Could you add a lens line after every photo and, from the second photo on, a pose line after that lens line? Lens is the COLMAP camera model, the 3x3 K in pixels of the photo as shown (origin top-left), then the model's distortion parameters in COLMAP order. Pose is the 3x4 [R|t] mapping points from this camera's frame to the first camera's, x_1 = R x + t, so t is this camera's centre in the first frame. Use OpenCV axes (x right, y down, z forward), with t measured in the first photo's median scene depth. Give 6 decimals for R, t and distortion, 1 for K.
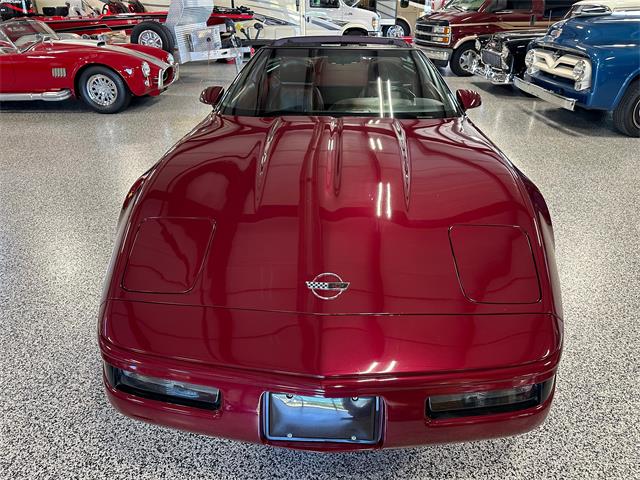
lens RADIAL K [[463.3, 0, 323.0], [0, 463.3, 236.8], [0, 0, 1]] dist [0.017408, -0.019322]
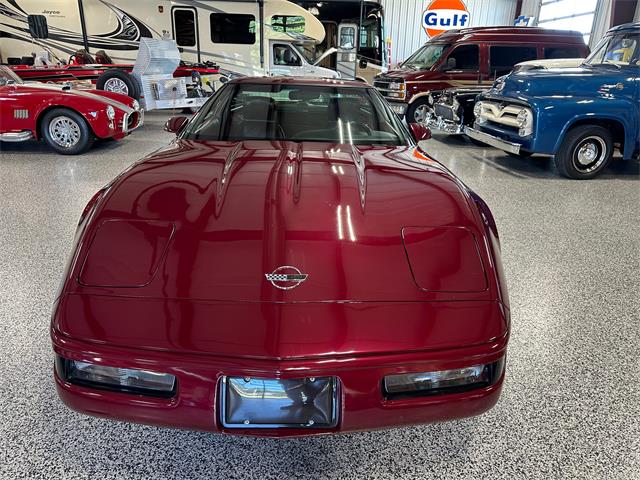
lens RADIAL K [[463.3, 0, 319.9], [0, 463.3, 238.3], [0, 0, 1]] dist [0.017408, -0.019322]
pose [[0.997435, 0.000865, 0.071570, 0.004936], [0.007284, 0.993508, -0.113532, 0.063858], [-0.071204, 0.113762, 0.990953, -0.015113]]
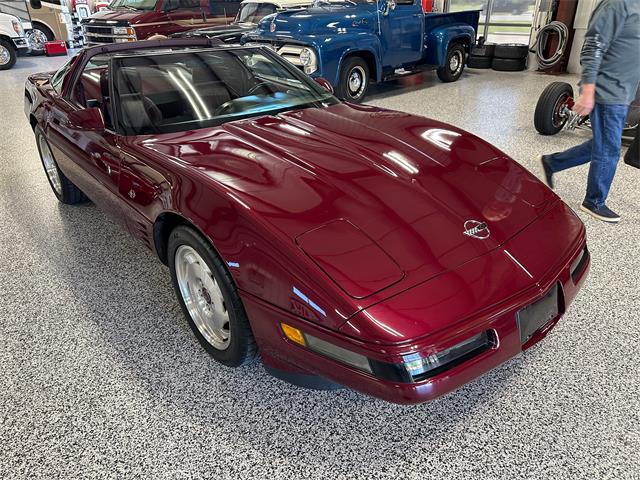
lens RADIAL K [[463.3, 0, 325.5], [0, 463.3, 240.4], [0, 0, 1]] dist [0.017408, -0.019322]
pose [[0.718979, -0.328672, 0.612408, -0.497841], [0.323041, 0.938192, 0.124259, -0.072769], [-0.615397, 0.108493, 0.780715, 0.126245]]
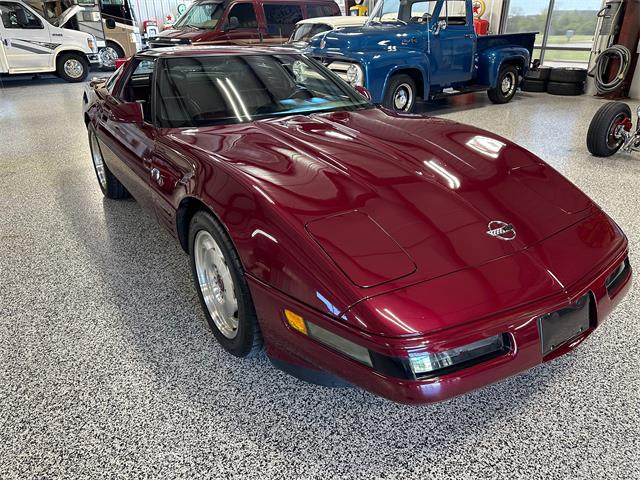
lens RADIAL K [[463.3, 0, 322.8], [0, 463.3, 236.9], [0, 0, 1]] dist [0.017408, -0.019322]
pose [[0.797378, -0.249157, 0.549645, -0.471571], [0.272976, 0.961201, 0.039708, -0.023037], [-0.538213, 0.118377, 0.834454, 0.119222]]
